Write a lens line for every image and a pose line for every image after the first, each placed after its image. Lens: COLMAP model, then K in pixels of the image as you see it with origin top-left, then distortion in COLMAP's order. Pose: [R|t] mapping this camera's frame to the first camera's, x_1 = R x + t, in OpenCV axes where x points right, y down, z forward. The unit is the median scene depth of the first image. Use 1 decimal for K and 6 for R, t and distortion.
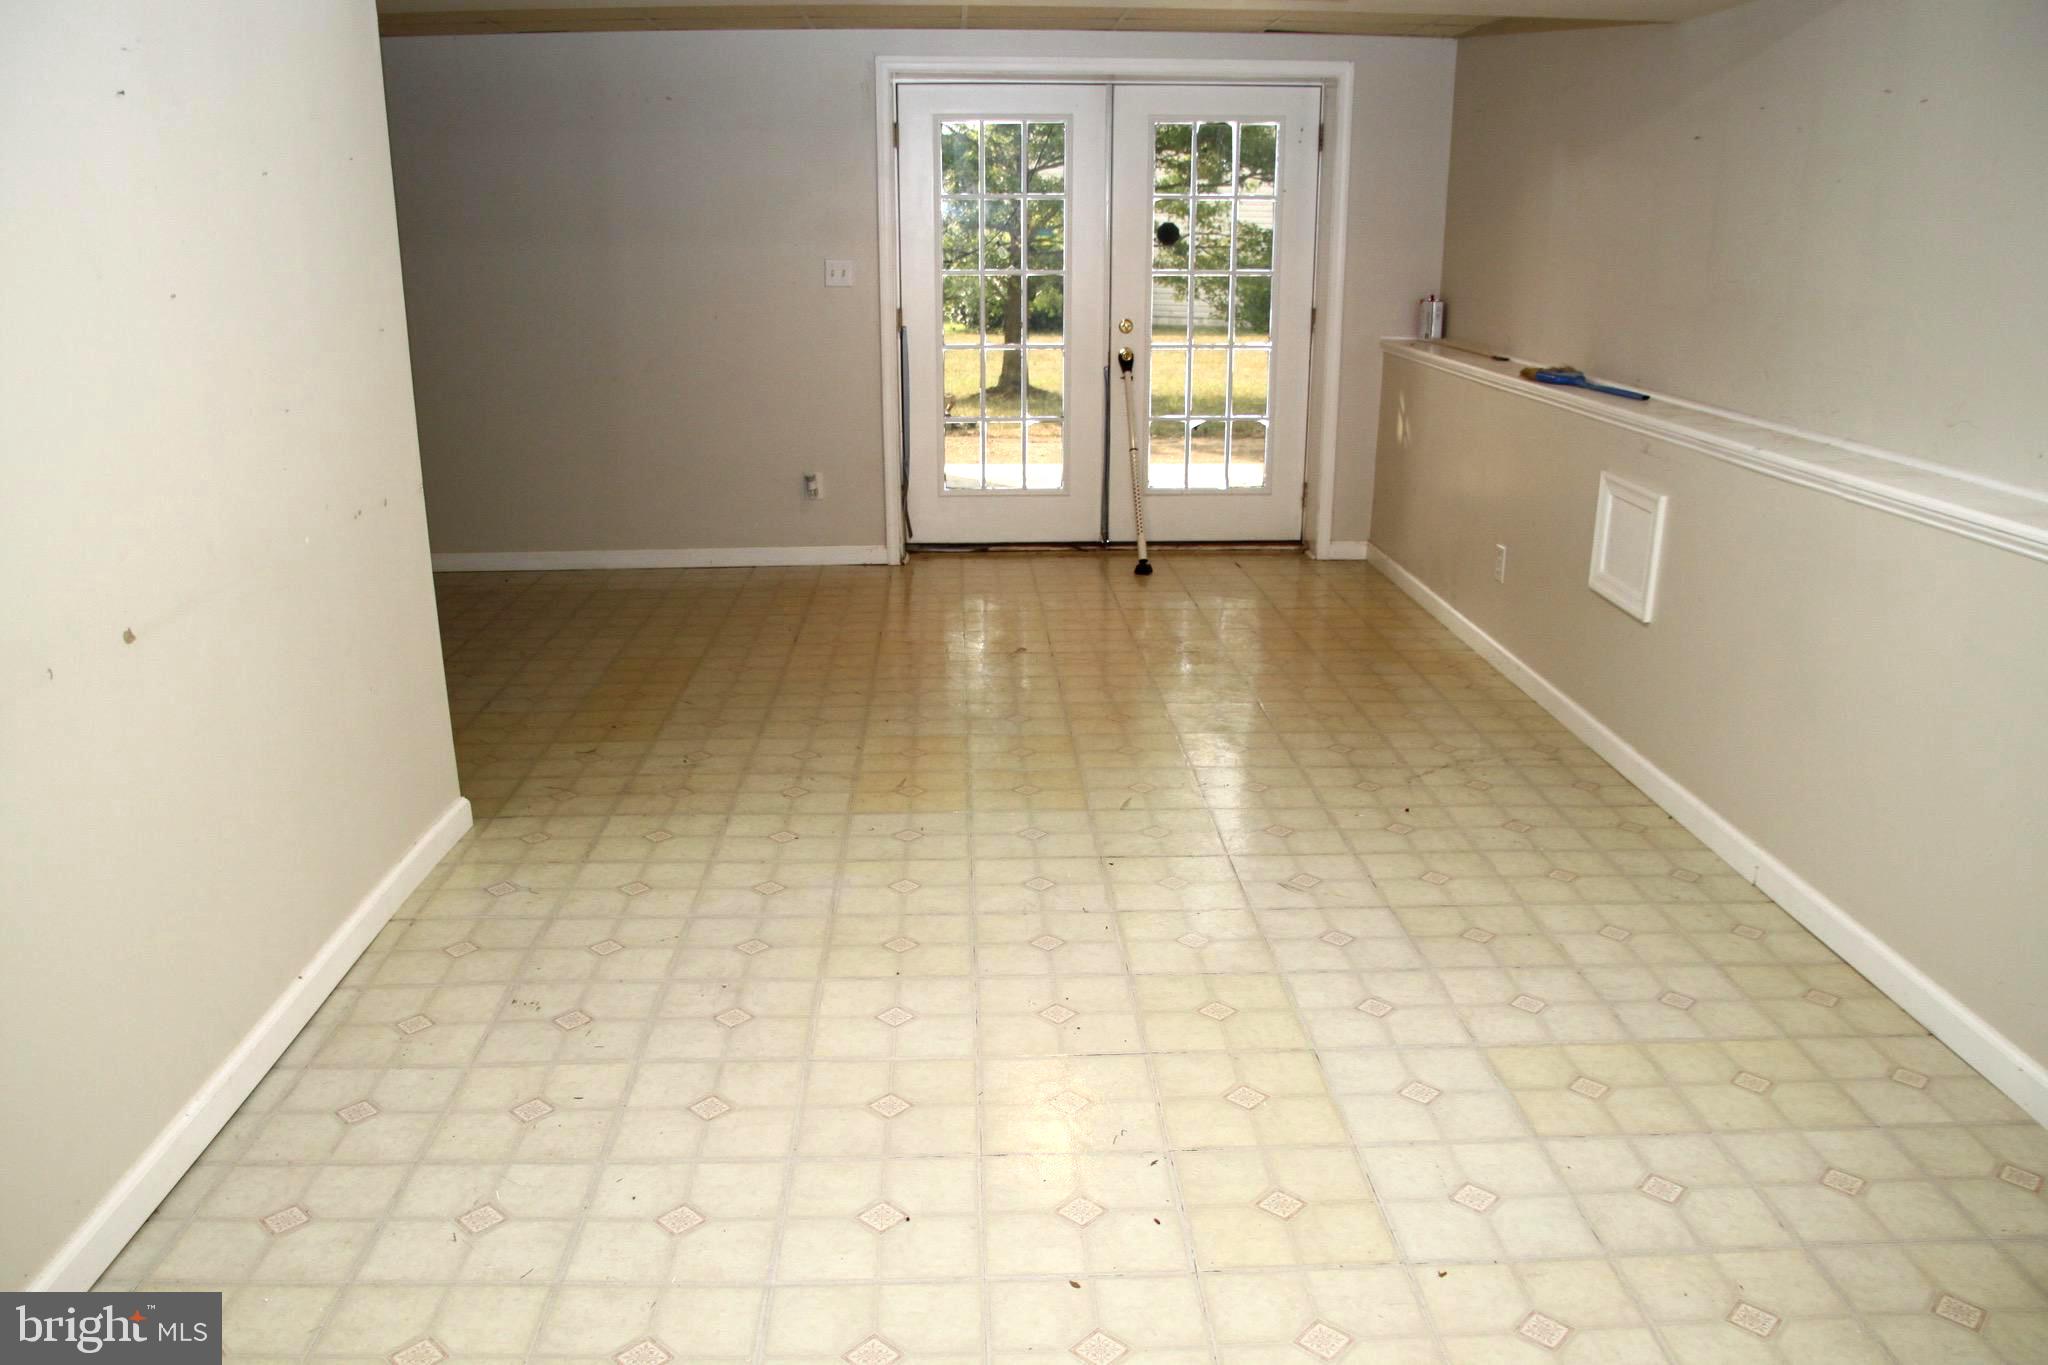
lens RADIAL K [[1549.5, 0, 1023.6], [0, 1549.5, 681.0], [0, 0, 1]] dist [-0.102421, 0.039414]
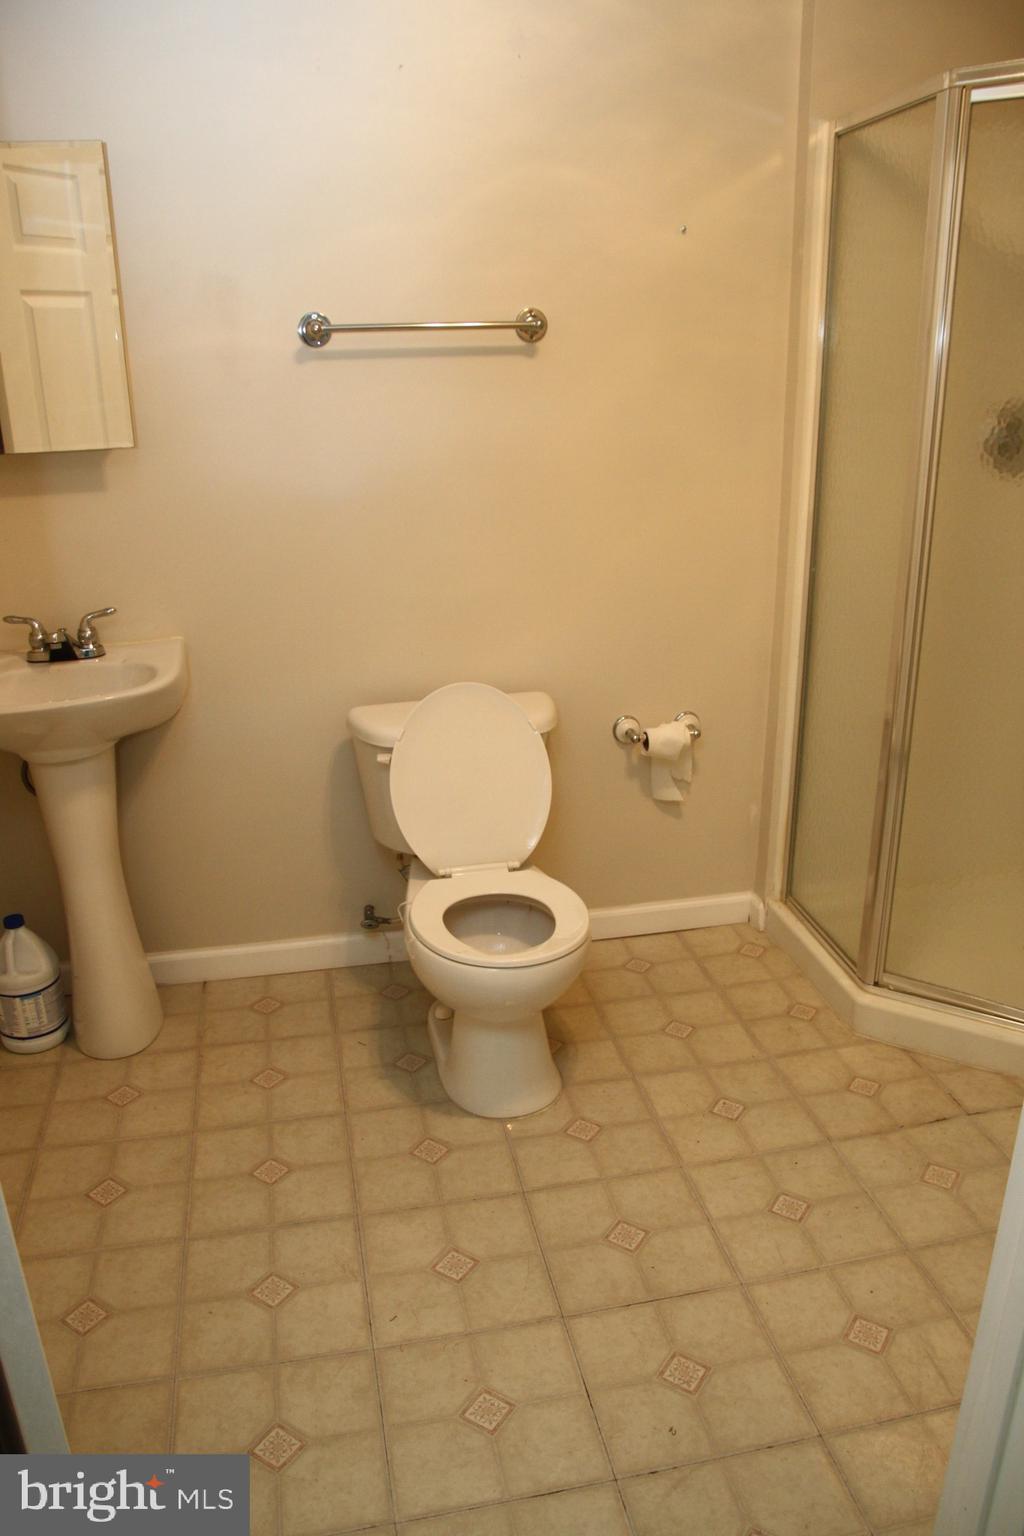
lens RADIAL K [[1162.1, 0, 512.5], [0, 1162.1, 773.3], [0, 0, 1]] dist [-0.102421, 0.039414]
pose [[0.987357, -0.075579, 0.139334, -0.008620], [0.067464, 0.995789, 0.062079, -0.059713], [-0.143439, -0.051894, 0.988298, 0.191207]]
